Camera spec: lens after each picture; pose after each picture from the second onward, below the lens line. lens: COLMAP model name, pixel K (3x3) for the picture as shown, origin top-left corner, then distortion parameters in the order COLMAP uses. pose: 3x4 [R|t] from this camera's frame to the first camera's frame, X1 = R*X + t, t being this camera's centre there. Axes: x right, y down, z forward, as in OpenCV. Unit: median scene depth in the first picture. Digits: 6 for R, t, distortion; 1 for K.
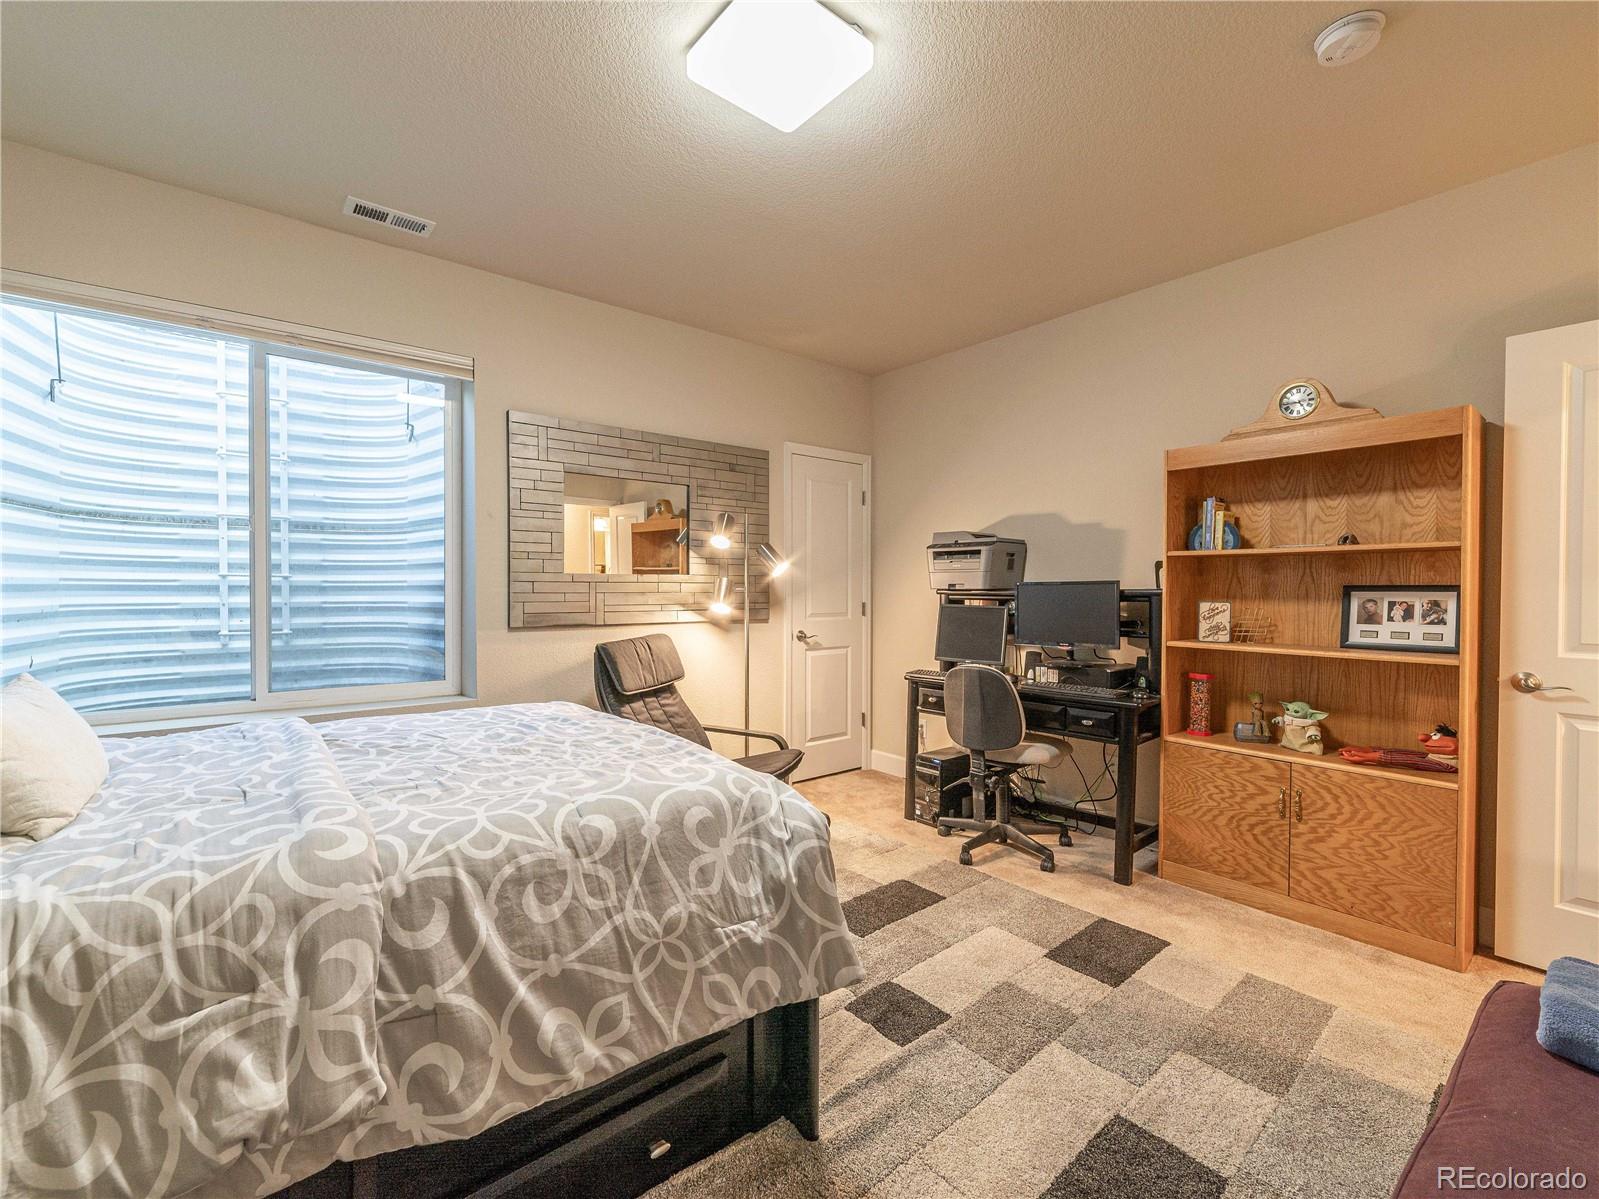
lens RADIAL K [[695.1, 0, 835.9], [0, 695.1, 597.8], [0, 0, 1]] dist [-0.001974, 0.000041]
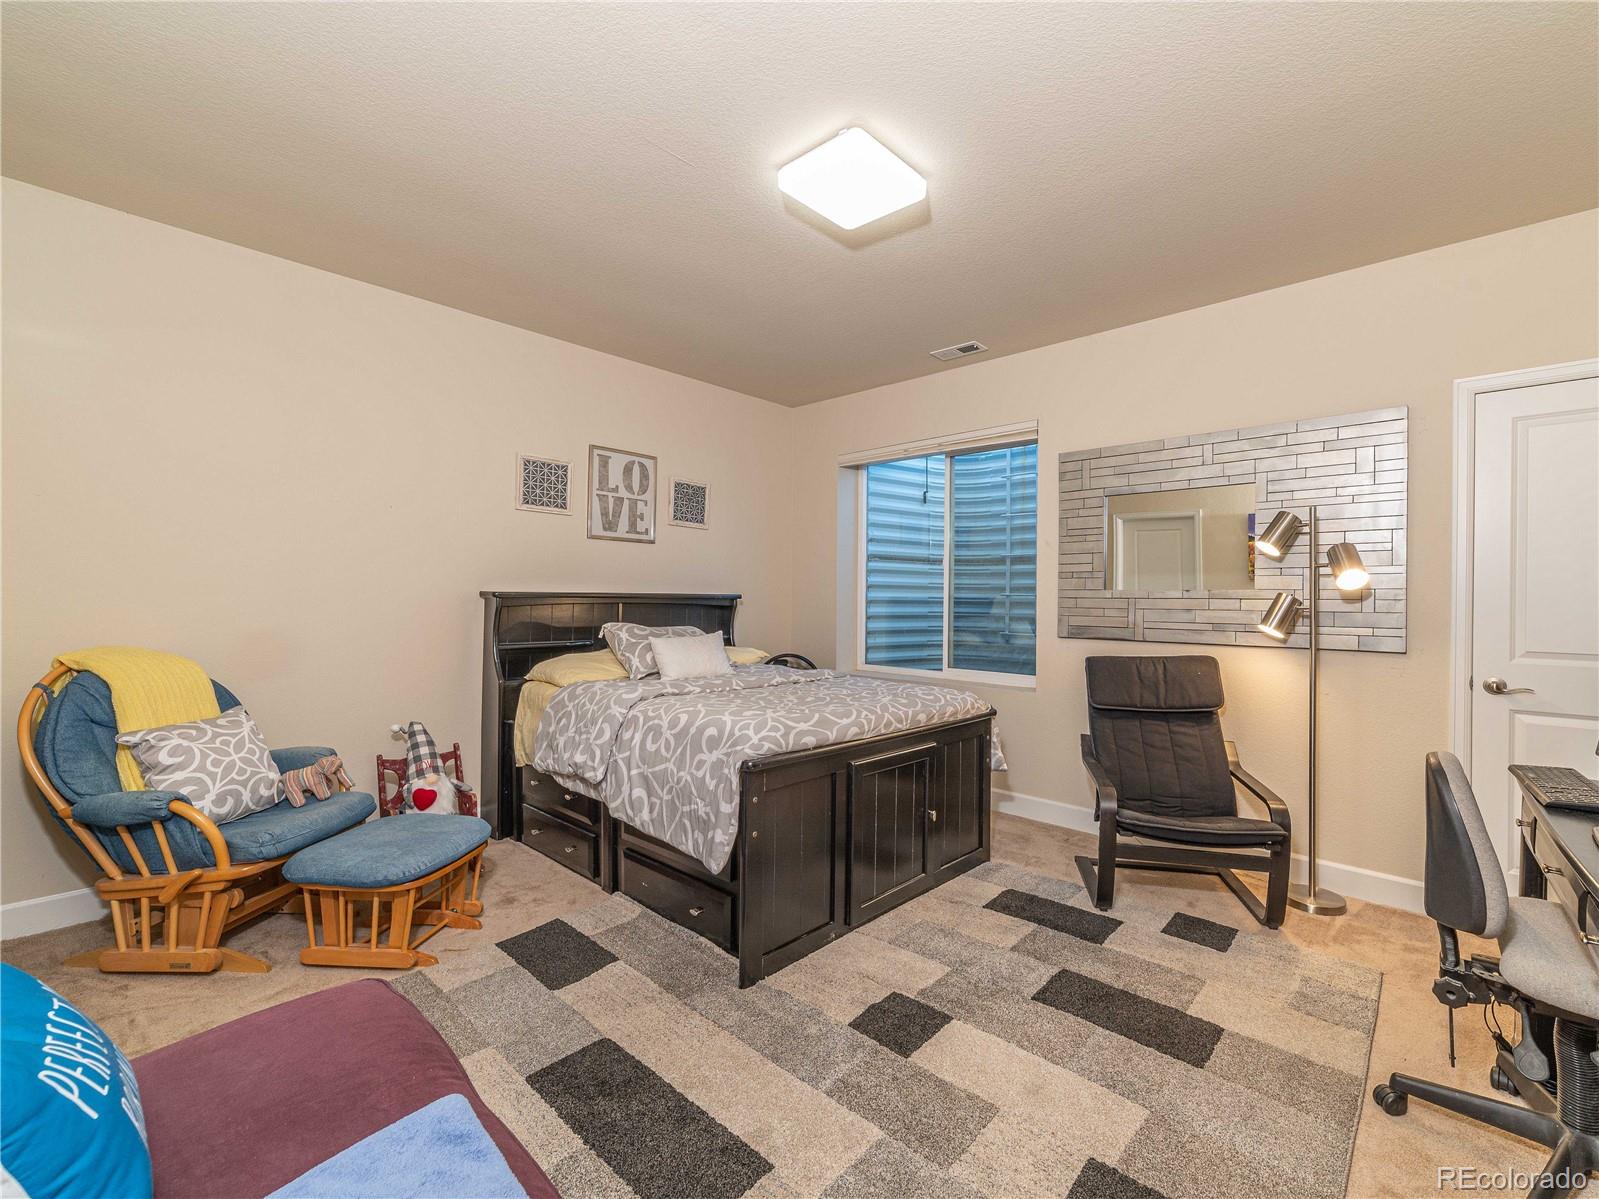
lens RADIAL K [[695.1, 0, 835.9], [0, 695.1, 597.8], [0, 0, 1]] dist [-0.001974, 0.000041]
pose [[0.127303, -0.000045, -0.991864, 1.568759], [-0.029653, 0.999553, -0.003851, -0.016279], [0.991421, 0.029902, 0.127244, 1.112365]]
